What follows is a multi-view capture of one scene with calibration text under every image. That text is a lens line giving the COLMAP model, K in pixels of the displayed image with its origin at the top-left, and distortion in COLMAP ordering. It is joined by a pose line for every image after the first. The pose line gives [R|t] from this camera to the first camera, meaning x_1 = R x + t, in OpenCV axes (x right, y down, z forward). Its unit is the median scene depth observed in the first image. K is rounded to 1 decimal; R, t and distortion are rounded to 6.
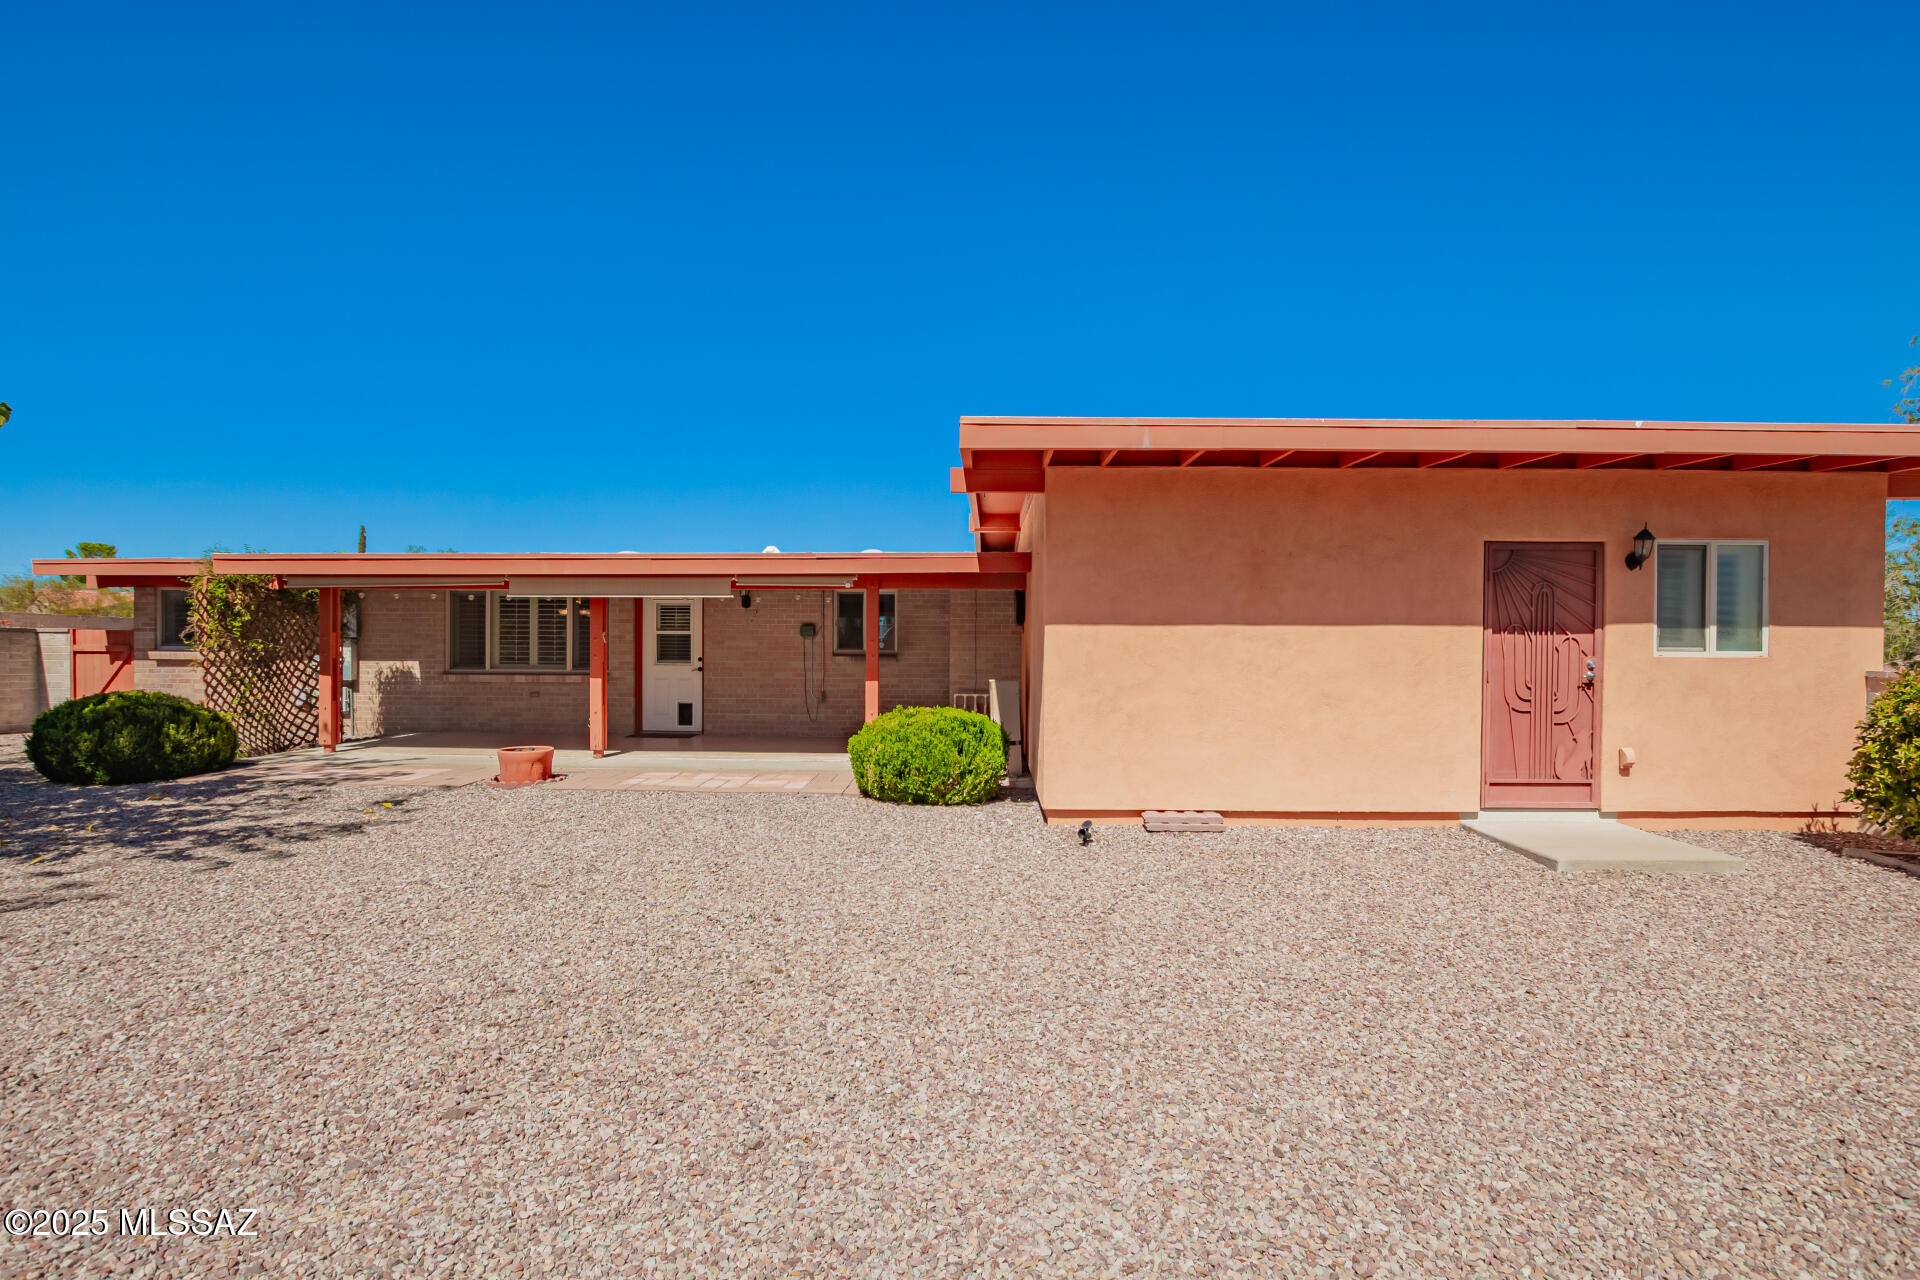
lens RADIAL K [[872.3, 0, 956.8], [0, 872.3, 648.5], [0, 0, 1]] dist [-0.025752, 0.000366]
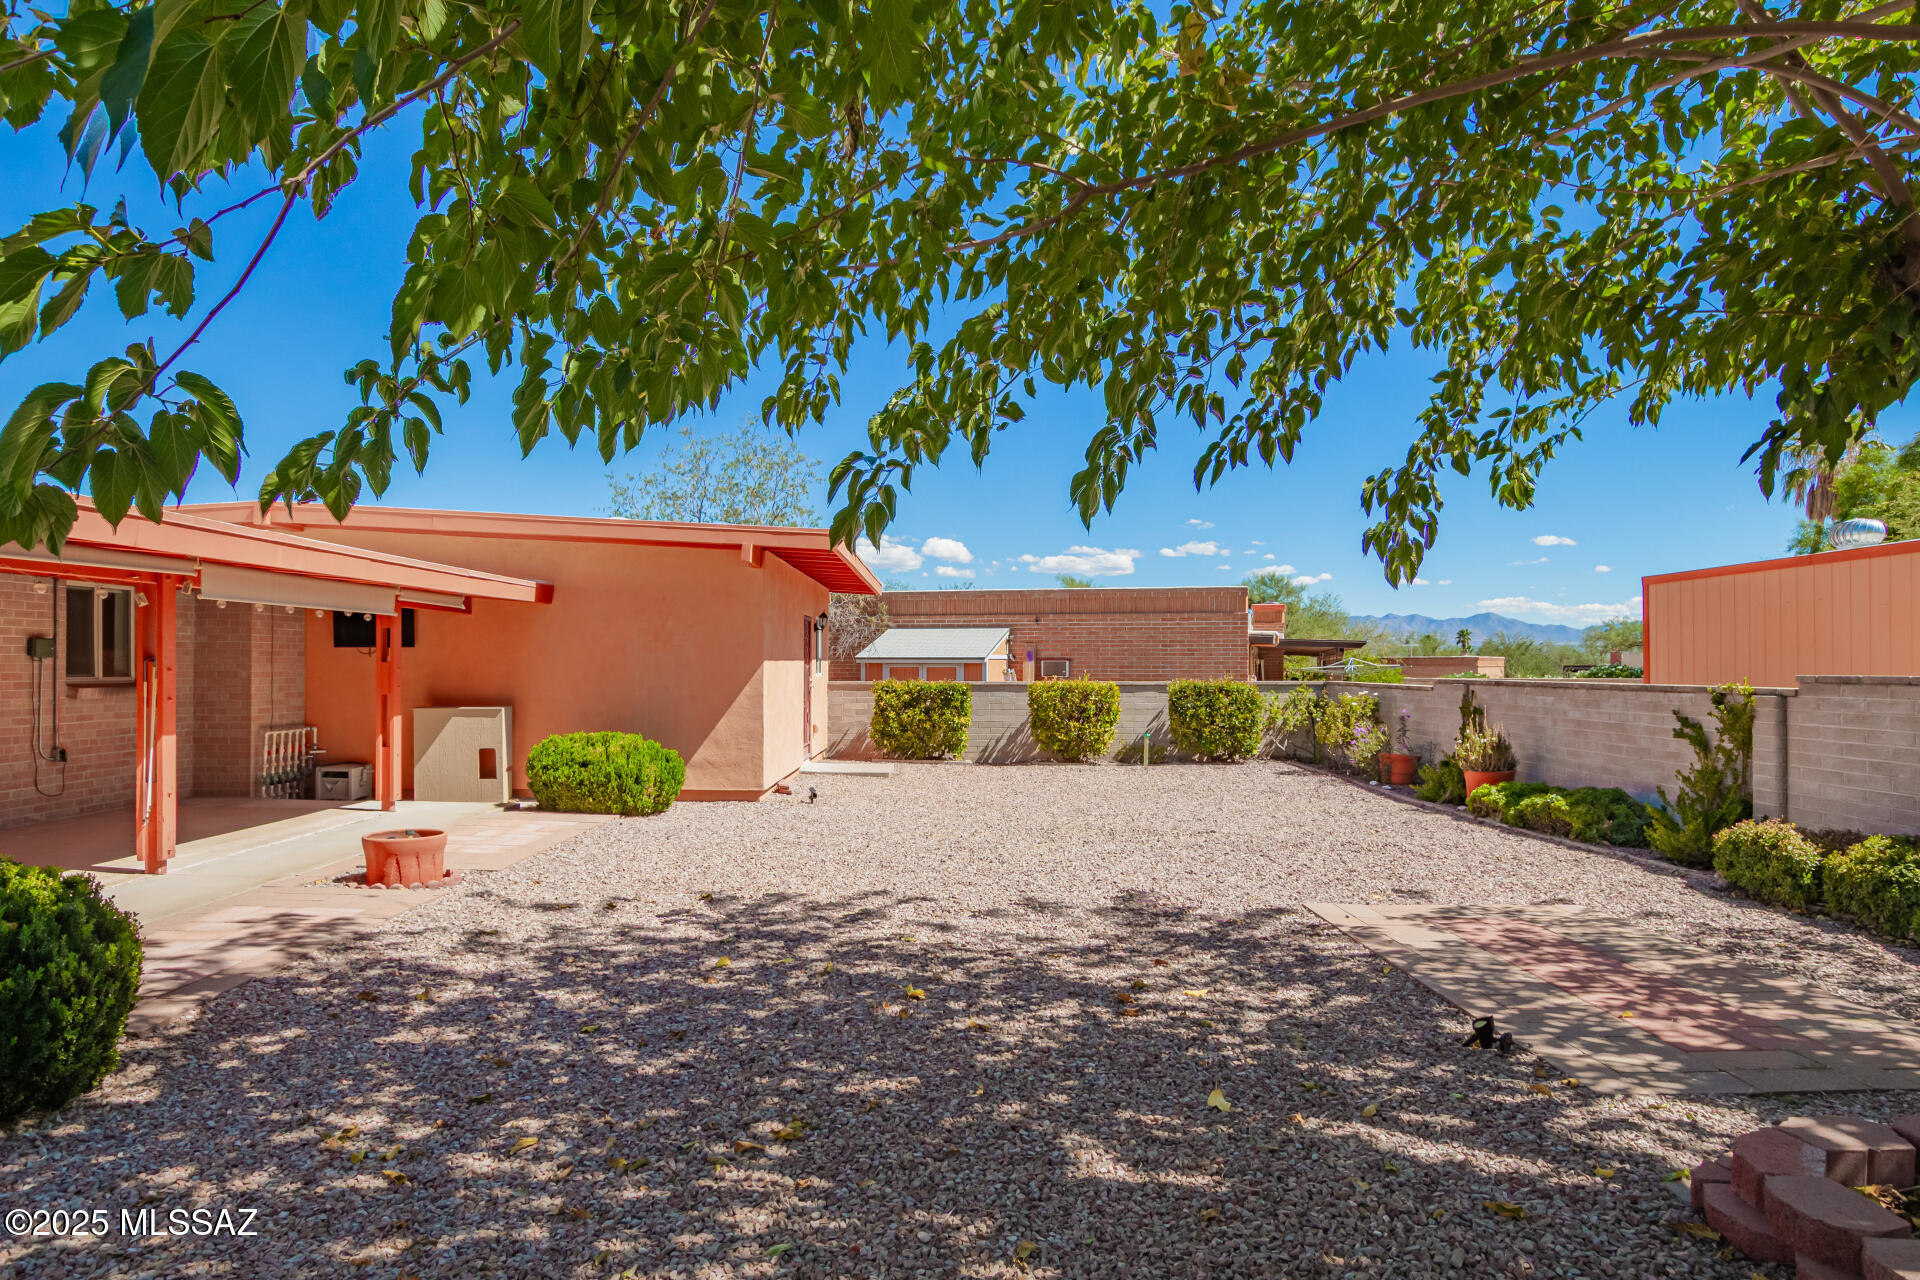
lens RADIAL K [[1148.2, 0, 967.4], [0, 1148.2, 644.2], [0, 0, 1]] dist [-0.016927, 0.000866]
pose [[-0.037427, 0.011495, 0.999233, -1.624675], [-0.009040, 0.999889, -0.011841, -0.031045], [-0.999258, -0.009476, -0.037319, 0.645775]]
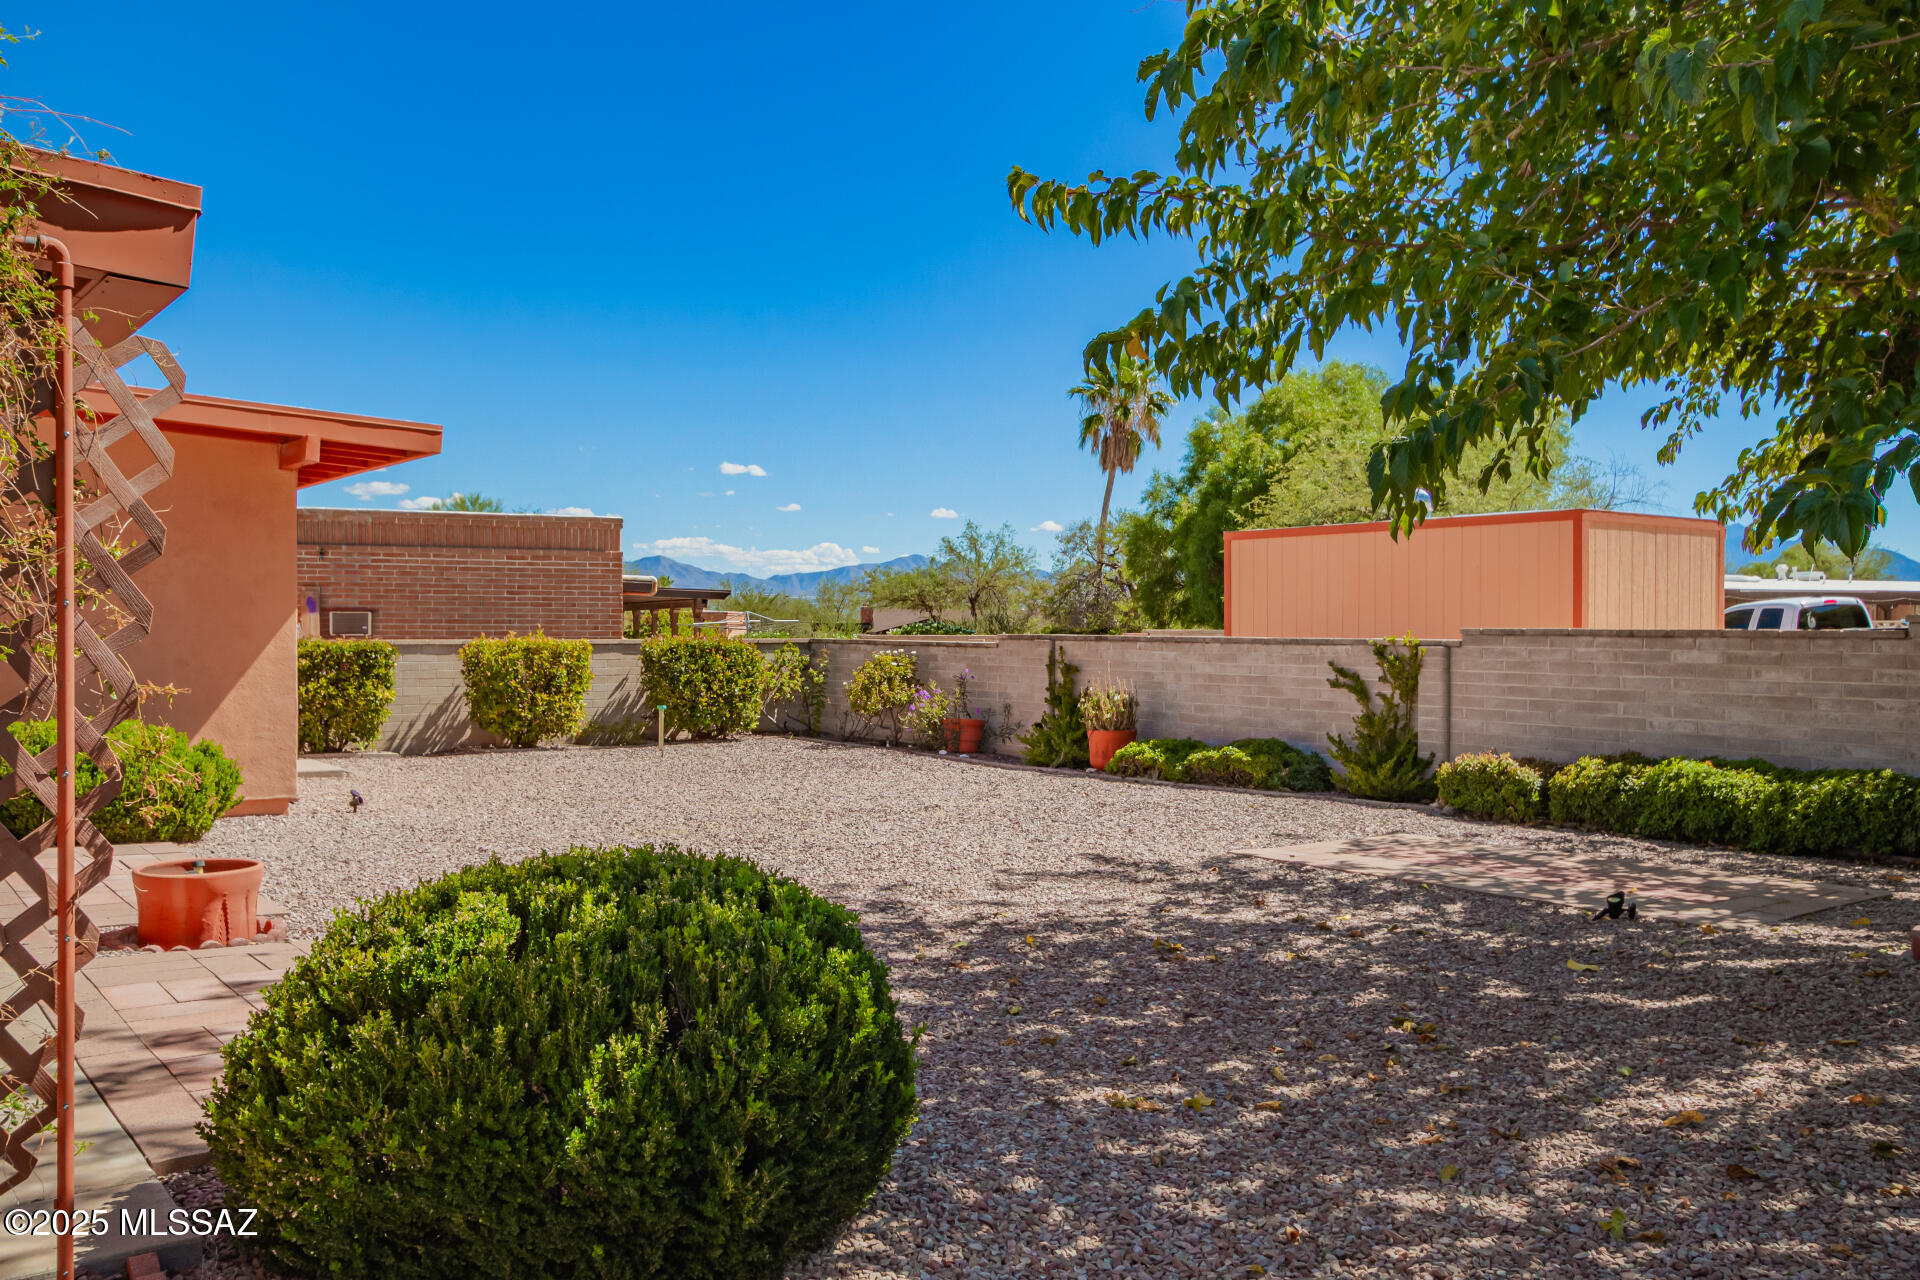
lens RADIAL K [[1586.3, 0, 959.5], [0, 1586.3, 631.9], [0, 0, 1]] dist [-0.004201, -0.002611]
pose [[-0.621344, -0.013205, 0.783427, -1.586085], [-0.014812, 0.999877, 0.005106, -0.017949], [-0.783398, -0.008432, -0.621463, 1.339692]]
